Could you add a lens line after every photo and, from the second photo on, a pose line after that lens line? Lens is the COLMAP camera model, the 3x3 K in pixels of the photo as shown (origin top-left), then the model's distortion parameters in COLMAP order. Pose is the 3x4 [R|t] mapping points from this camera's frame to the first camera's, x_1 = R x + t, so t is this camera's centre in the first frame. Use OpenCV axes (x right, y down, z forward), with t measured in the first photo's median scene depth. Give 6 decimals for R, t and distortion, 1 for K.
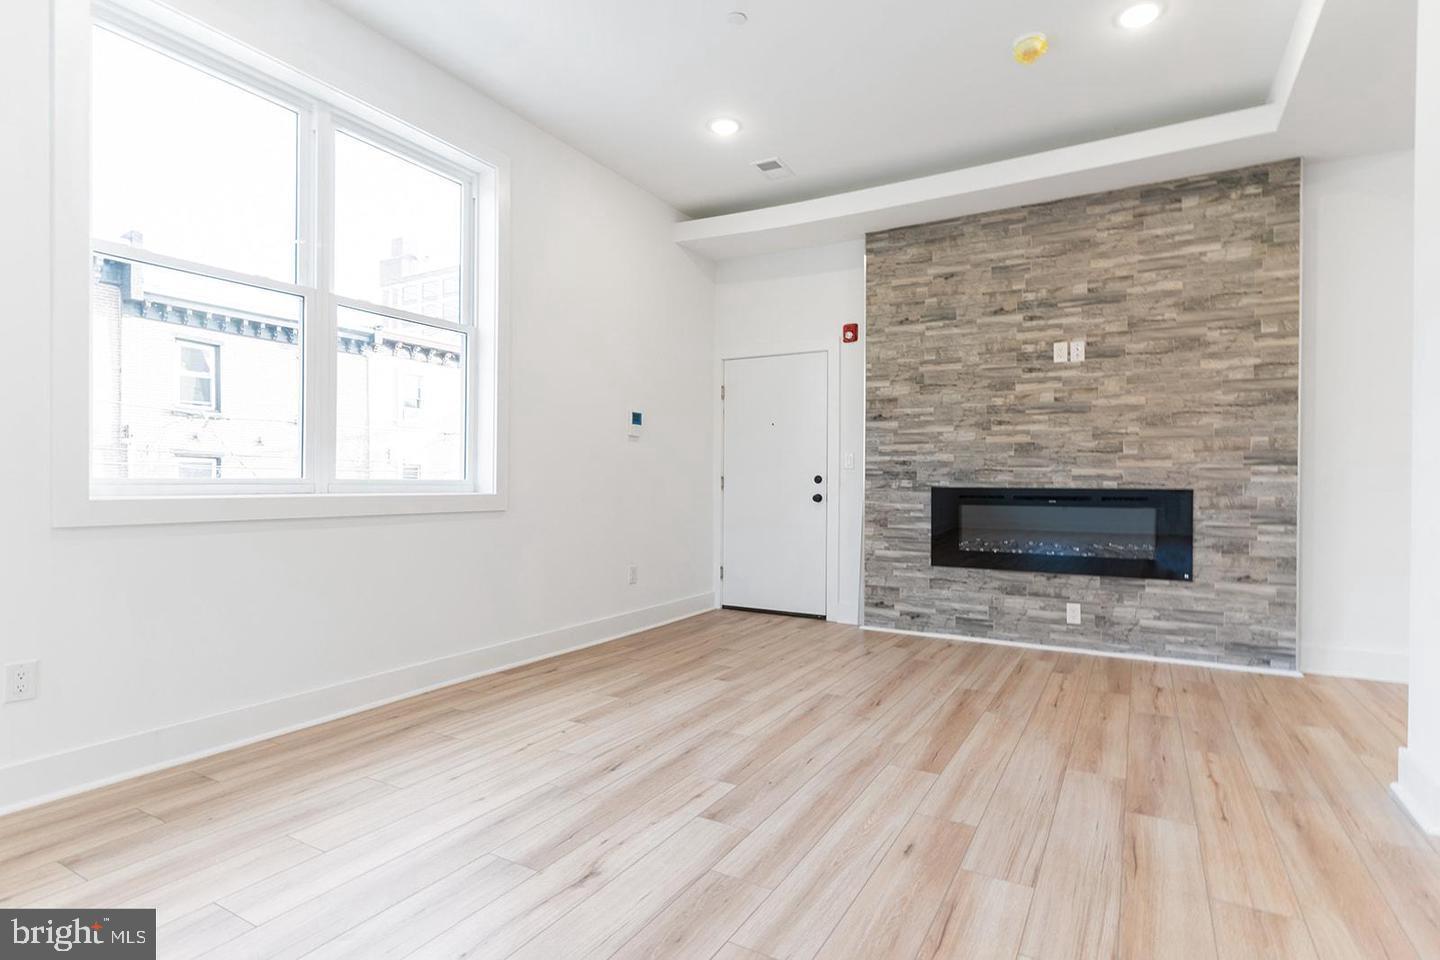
lens RADIAL K [[734.9, 0, 720.8], [0, 734.9, 485.3], [0, 0, 1]] dist [-0.003654, 0.001764]
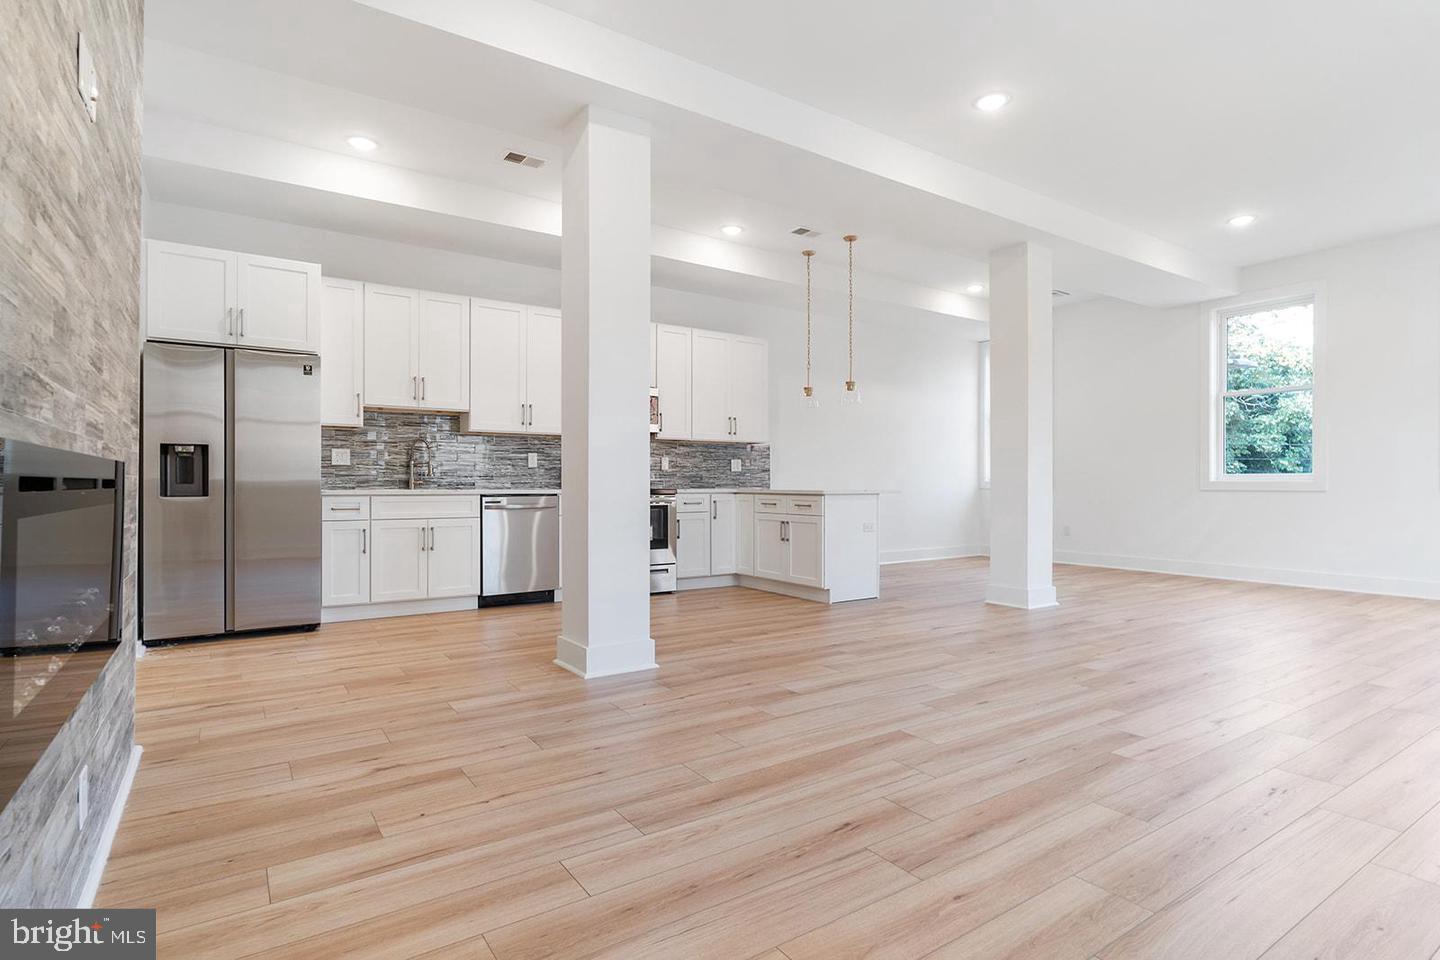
lens RADIAL K [[733.4, 0, 717.9], [0, 733.4, 485.0], [0, 0, 1]] dist [-0.002610, -0.000276]
pose [[-0.896194, -0.007242, 0.443602, 0.035102], [-0.004833, 0.999967, 0.006561, 0.015112], [-0.443635, 0.003736, -0.896200, 1.214413]]
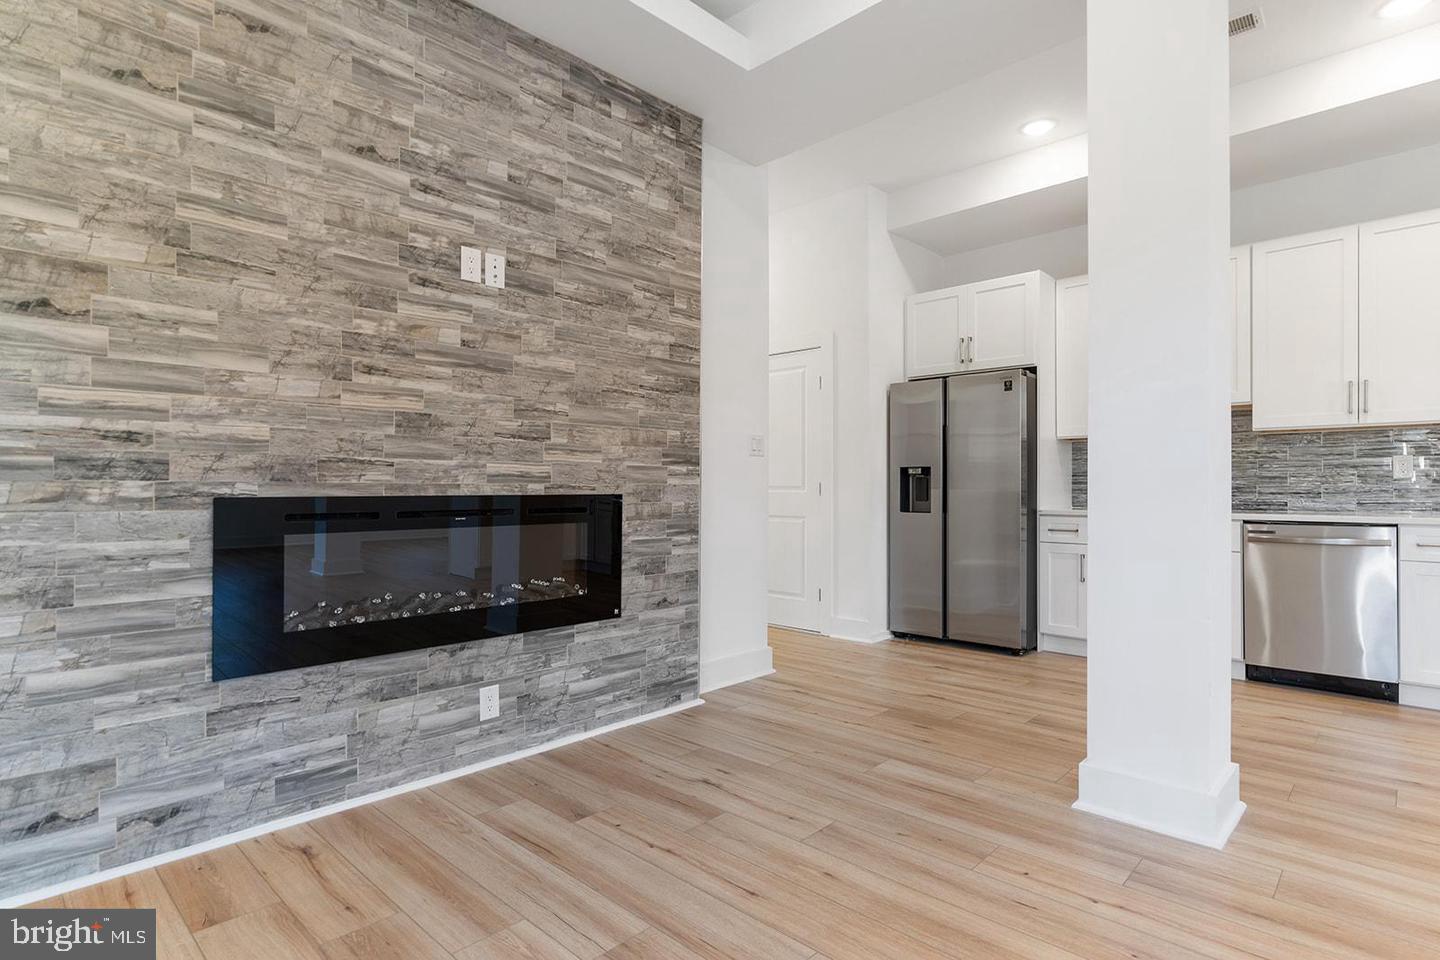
lens RADIAL K [[739.1, 0, 718.9], [0, 739.1, 483.7], [0, 0, 1]] dist [-0.002283, 0.000476]
pose [[0.238103, -0.001195, 0.971239, -0.066715], [0.003750, 0.999993, 0.000311, -0.005048], [-0.971233, 0.003568, 0.238106, 0.686627]]
